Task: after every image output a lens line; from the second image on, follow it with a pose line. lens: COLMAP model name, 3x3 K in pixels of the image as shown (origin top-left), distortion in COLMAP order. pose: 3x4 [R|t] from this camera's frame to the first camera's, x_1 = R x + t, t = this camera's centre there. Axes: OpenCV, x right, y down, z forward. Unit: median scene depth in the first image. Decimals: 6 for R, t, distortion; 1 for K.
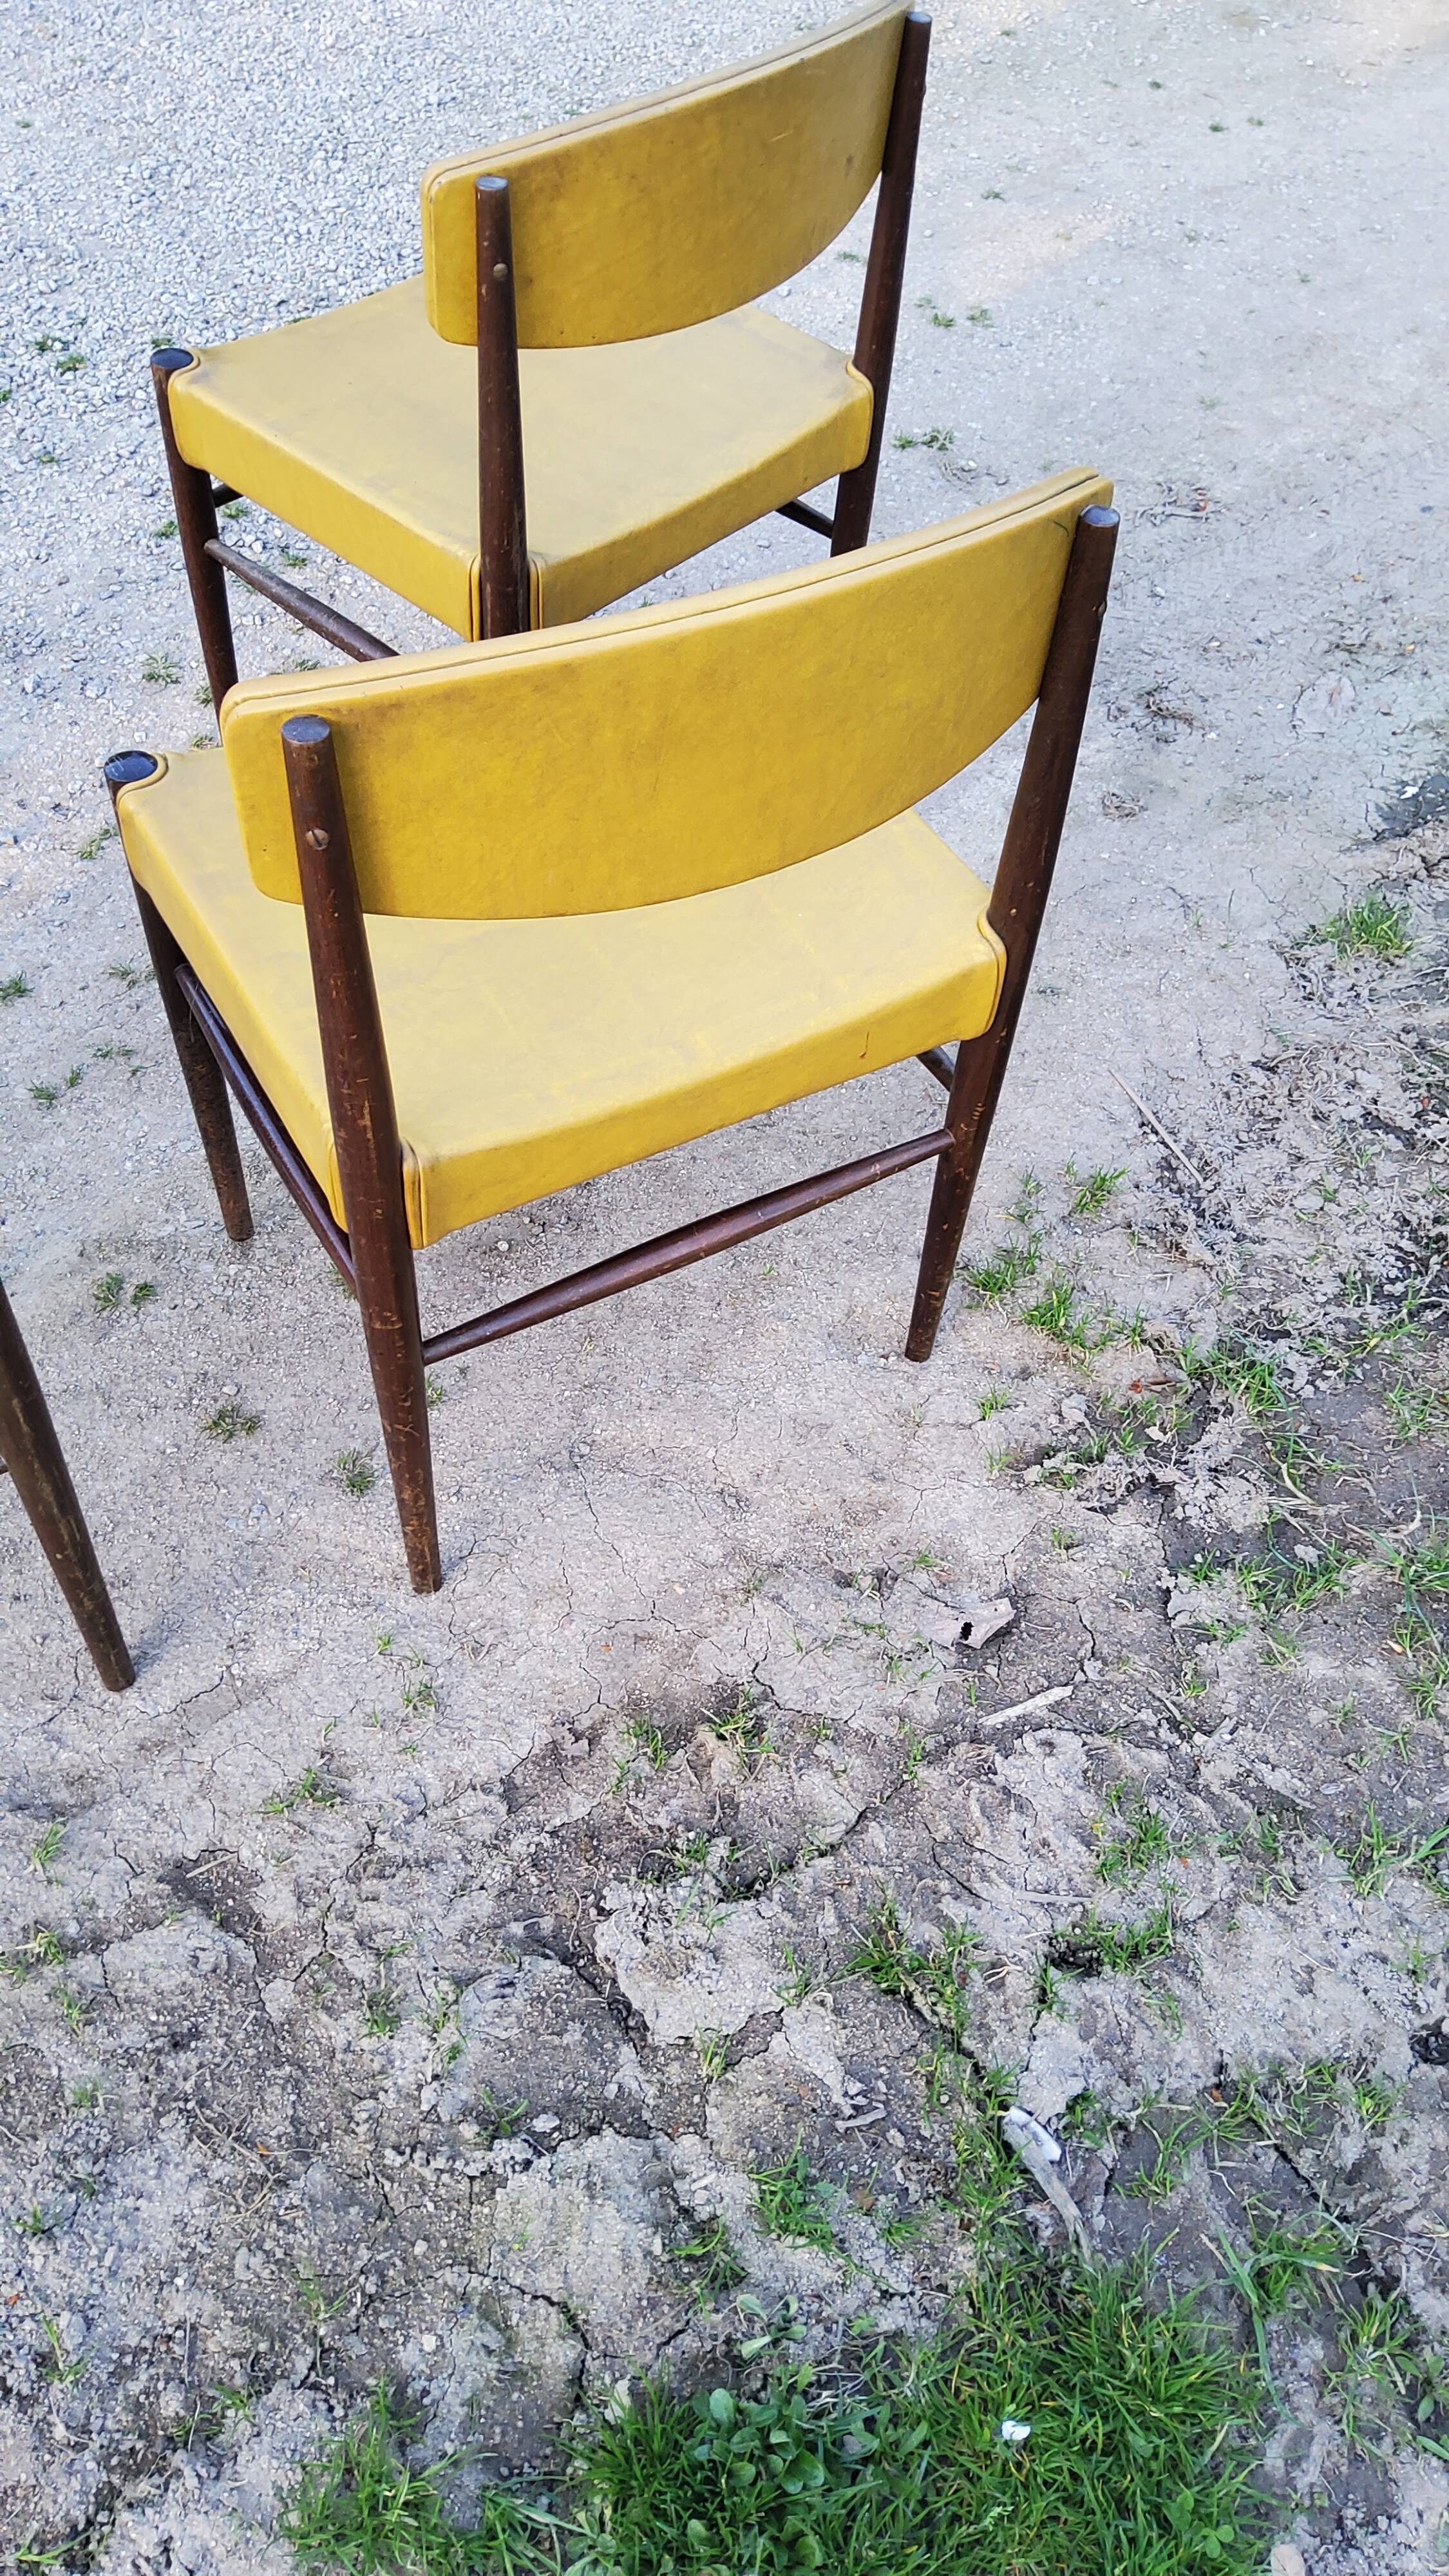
lens RADIAL K [[1951.7, 0, 738.8], [0, 1951.7, 1263.8], [0, 0, 1]] dist [0.058844, -0.108449]
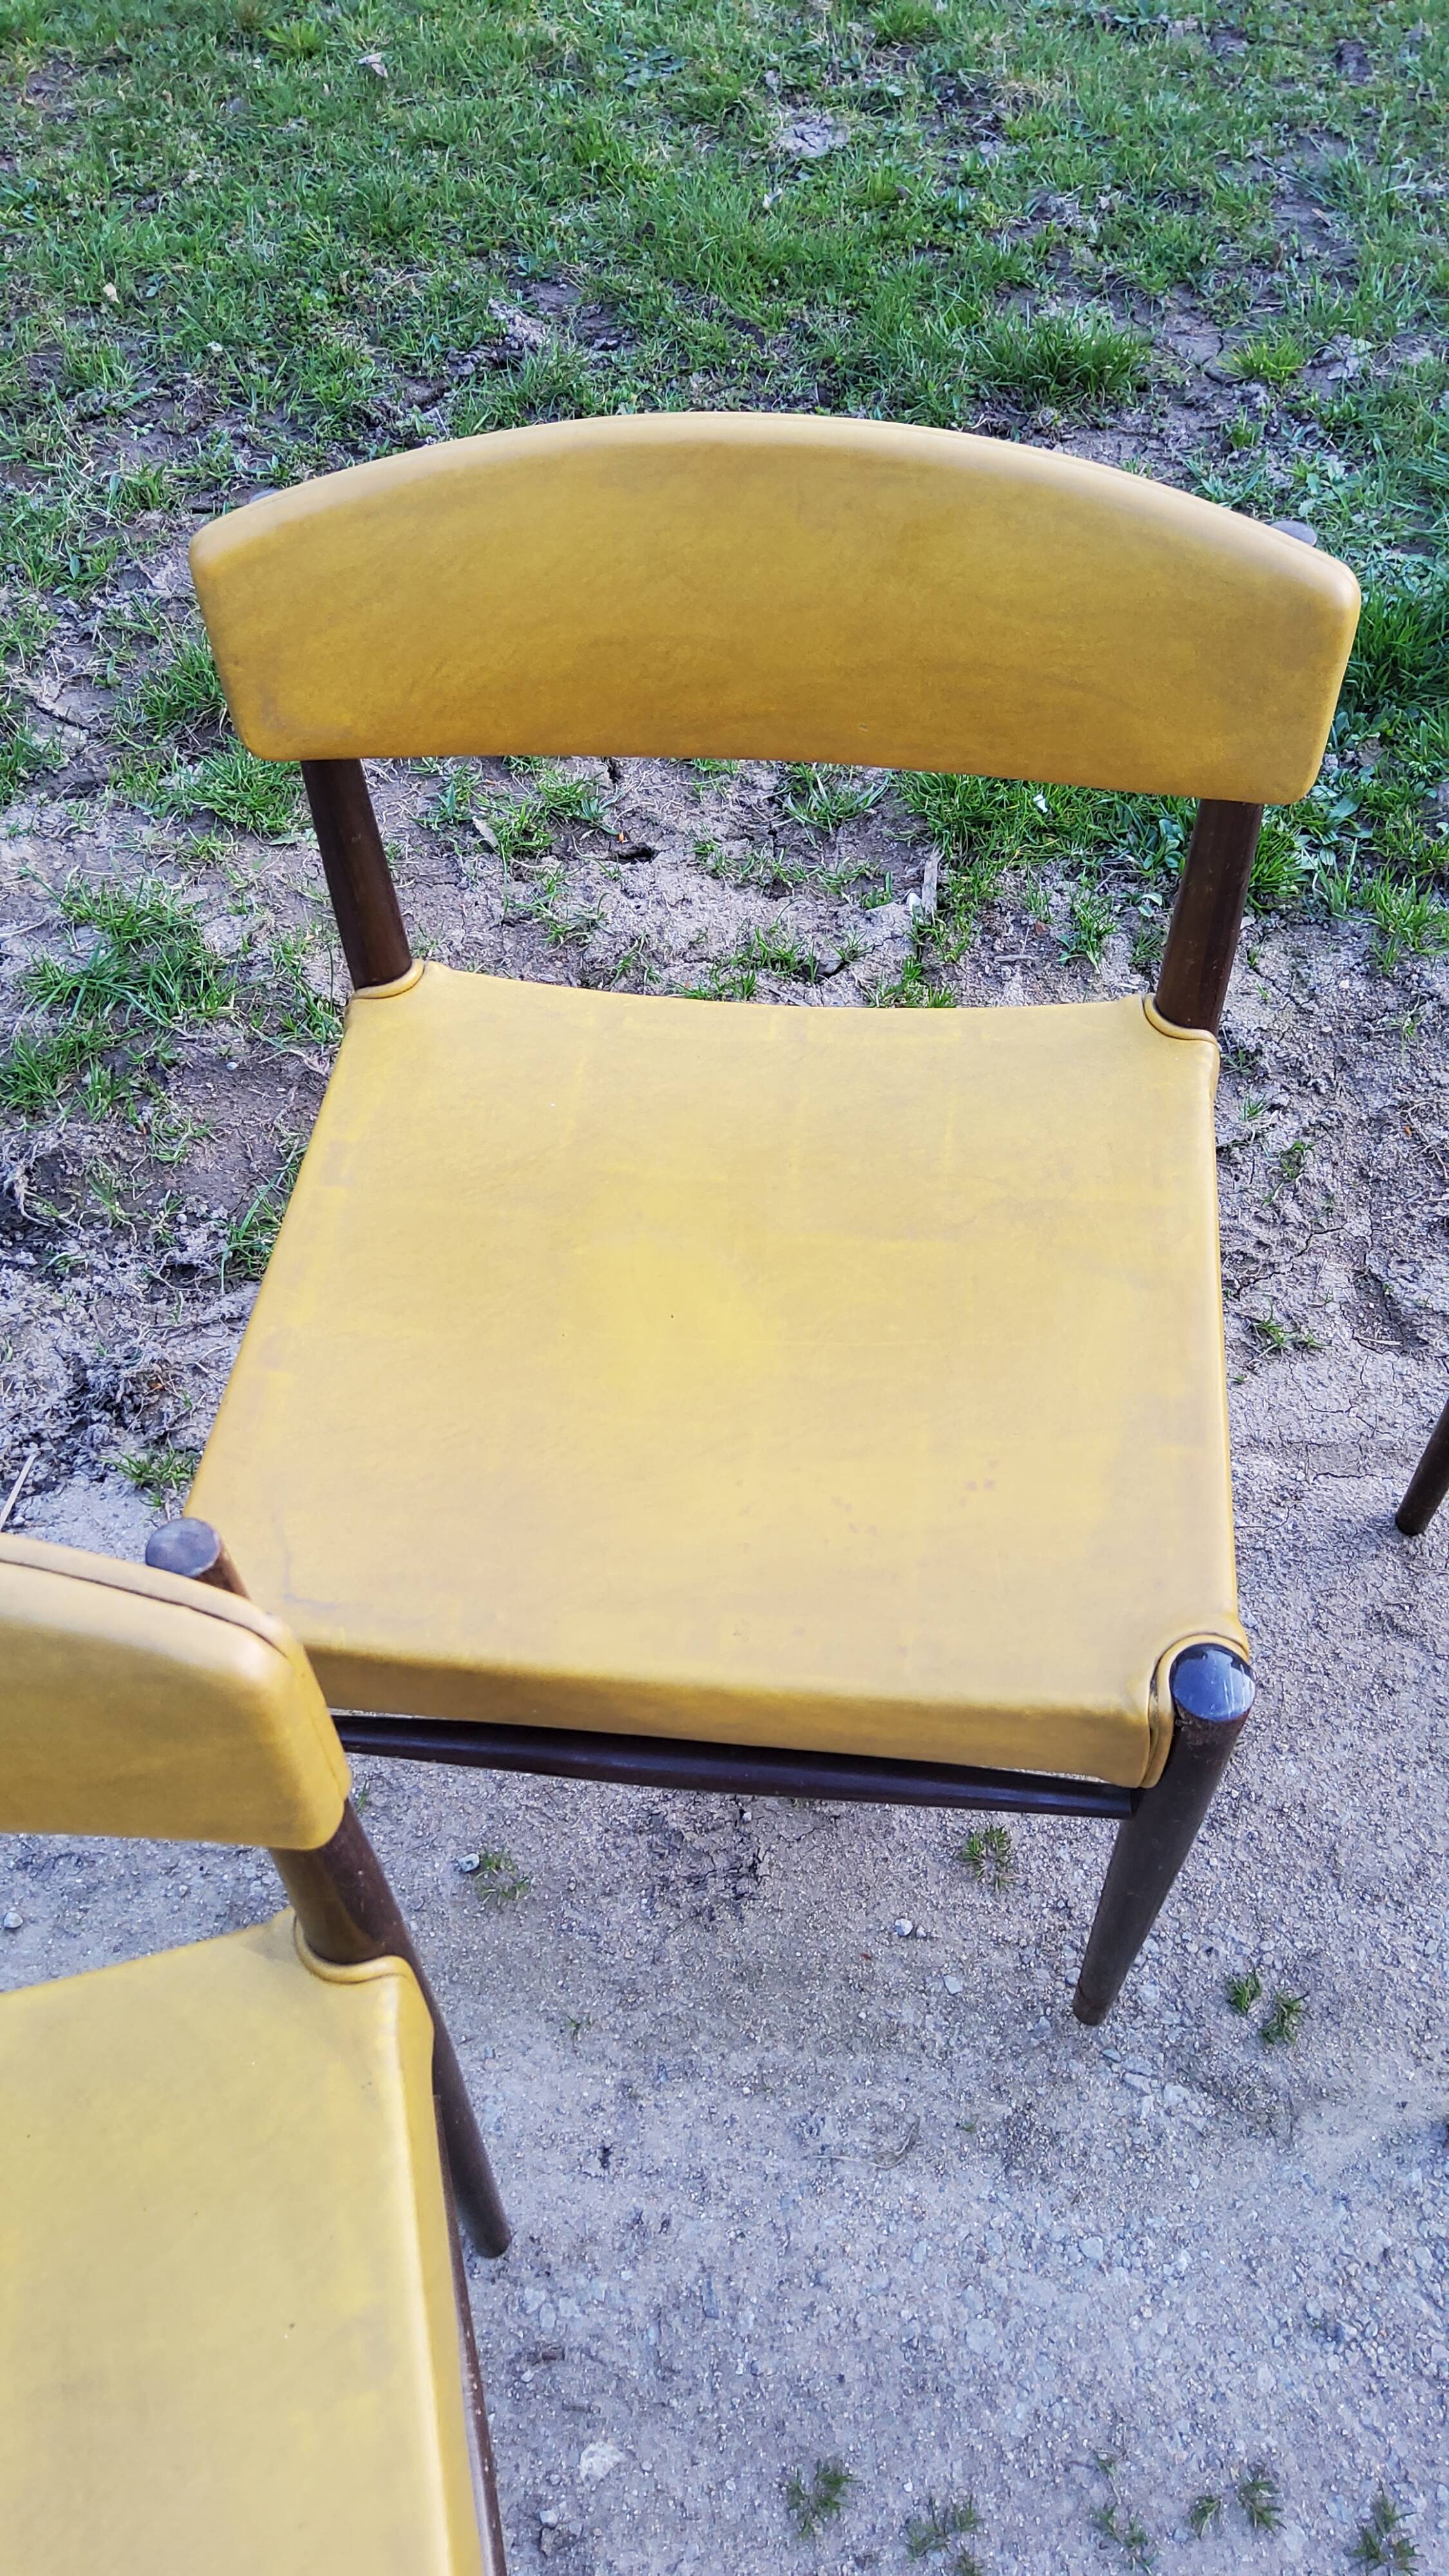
lens RADIAL K [[1951.7, 0, 713.9], [0, 1951.7, 1300.8], [0, 0, 1]] dist [0.058844, -0.108449]
pose [[-0.802696, -0.483929, 0.348556, -0.340631], [0.456377, -0.122186, 0.881357, -0.853259], [-0.383925, 0.866535, 0.318932, 0.757438]]
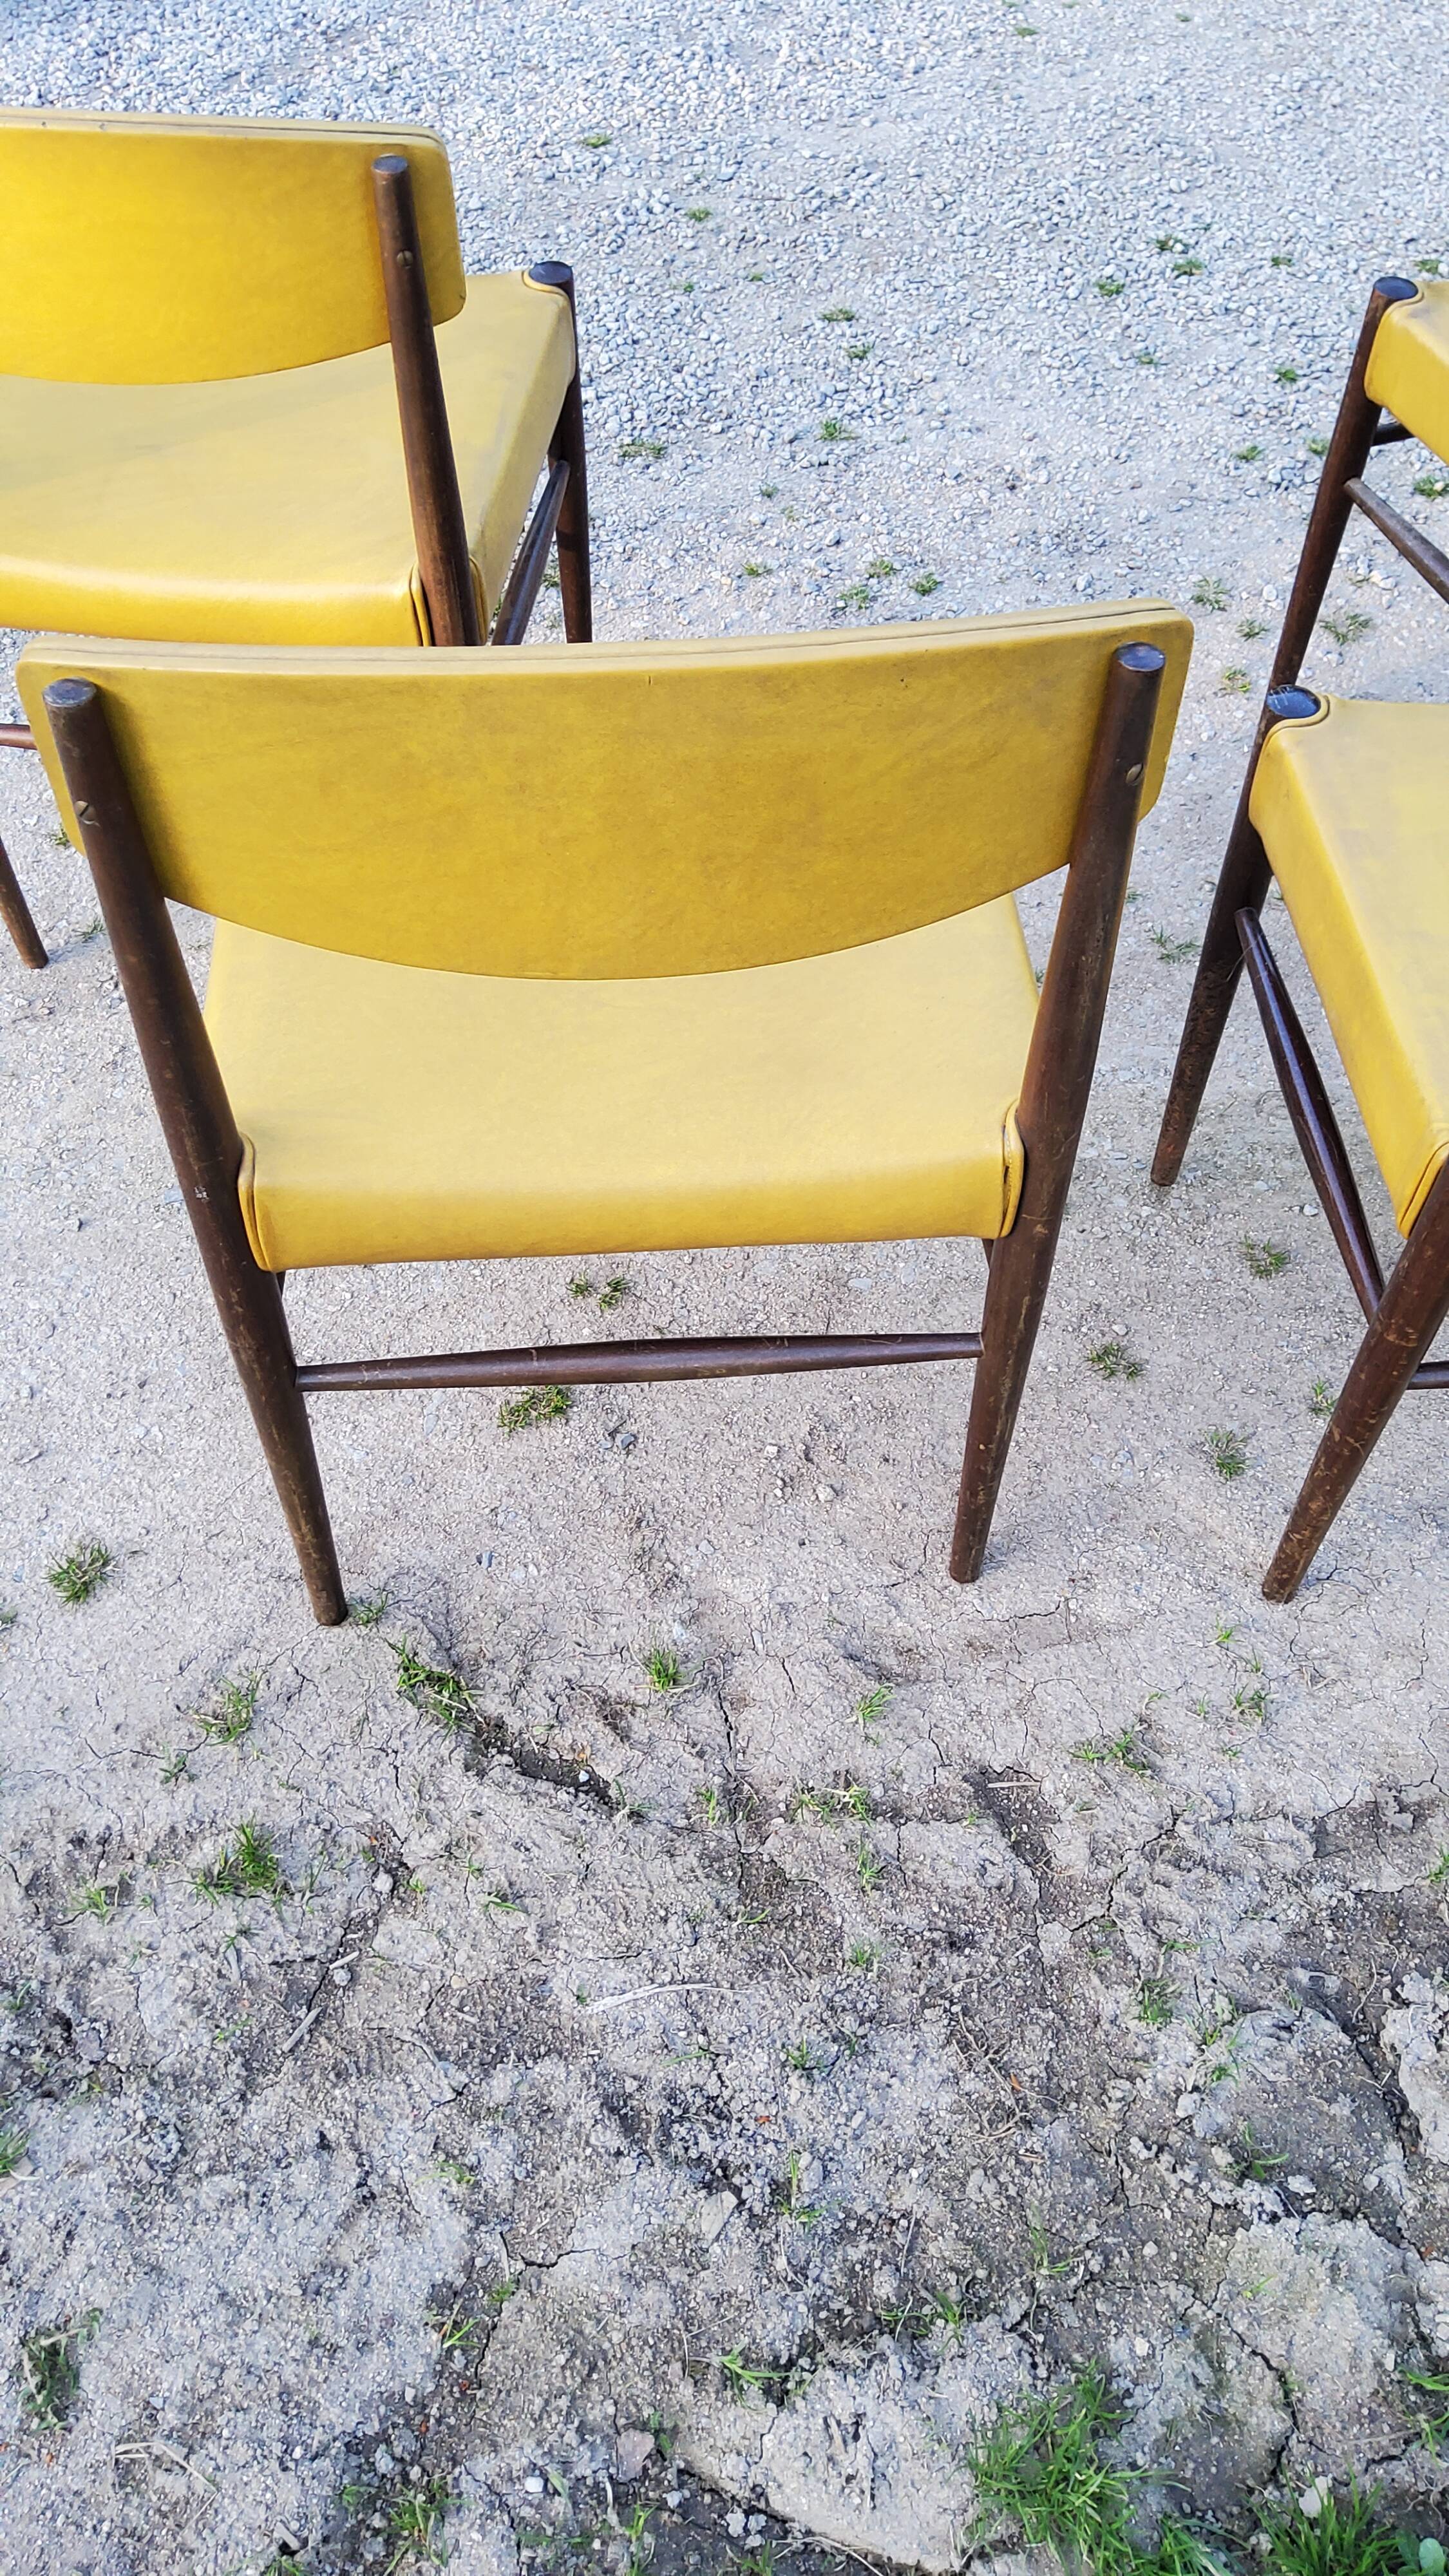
lens RADIAL K [[1951.7, 0, 725.5], [0, 1951.7, 1267.1], [0, 0, 1]] dist [0.058844, -0.108449]
pose [[0.901481, 0.312697, -0.299253, -0.181536], [-0.302642, 0.949685, 0.080659, 0.018034], [0.309418, 0.017854, 0.950759, -0.003486]]
